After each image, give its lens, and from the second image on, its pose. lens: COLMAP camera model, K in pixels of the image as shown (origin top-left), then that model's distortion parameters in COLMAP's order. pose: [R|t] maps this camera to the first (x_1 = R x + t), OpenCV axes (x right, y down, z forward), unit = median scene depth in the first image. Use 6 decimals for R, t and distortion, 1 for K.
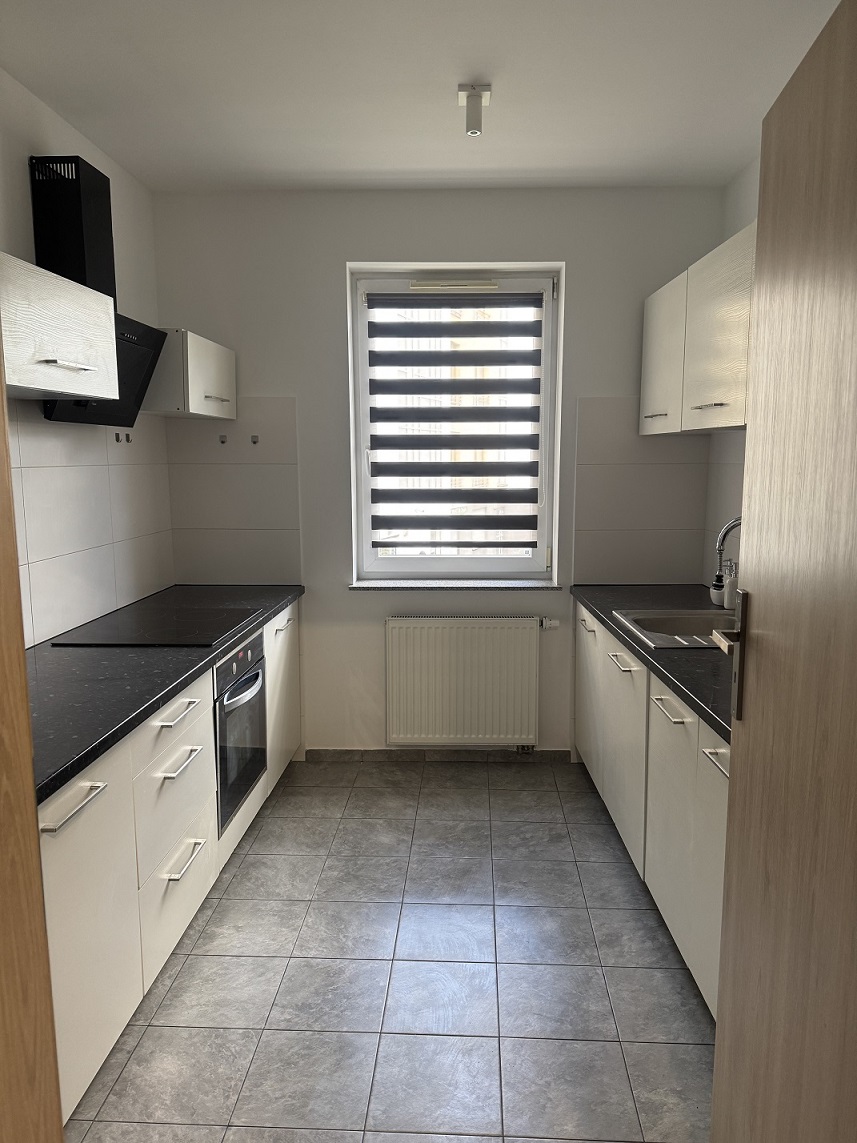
lens RADIAL K [[854.3, 0, 453.9], [0, 854.3, 608.1], [0, 0, 1]] dist [0.092953, -0.079983]
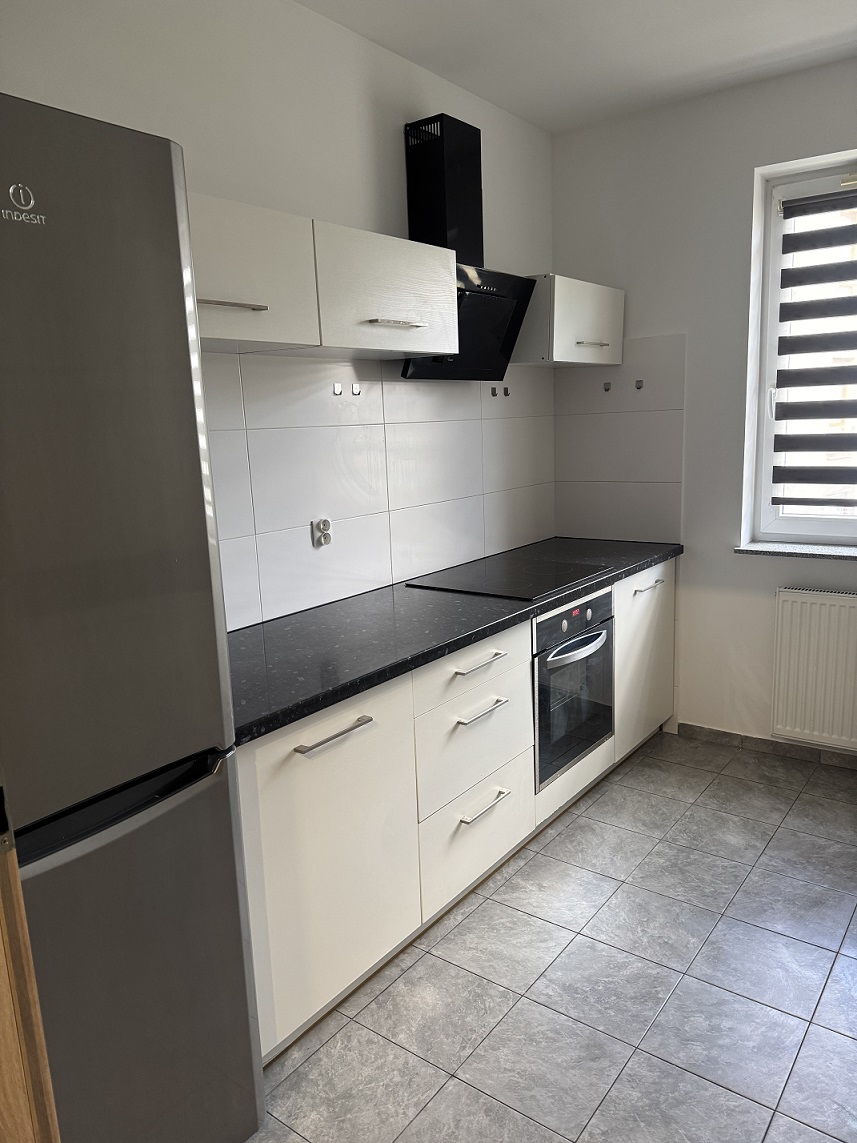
lens RADIAL K [[854.3, 0, 418.6], [0, 854.3, 603.1], [0, 0, 1]] dist [0.092953, -0.079983]
pose [[0.820877, 0.094690, -0.563200, 0.147870], [-0.068989, 0.995379, 0.066798, -0.008084], [0.566923, -0.015979, 0.823616, 0.108547]]
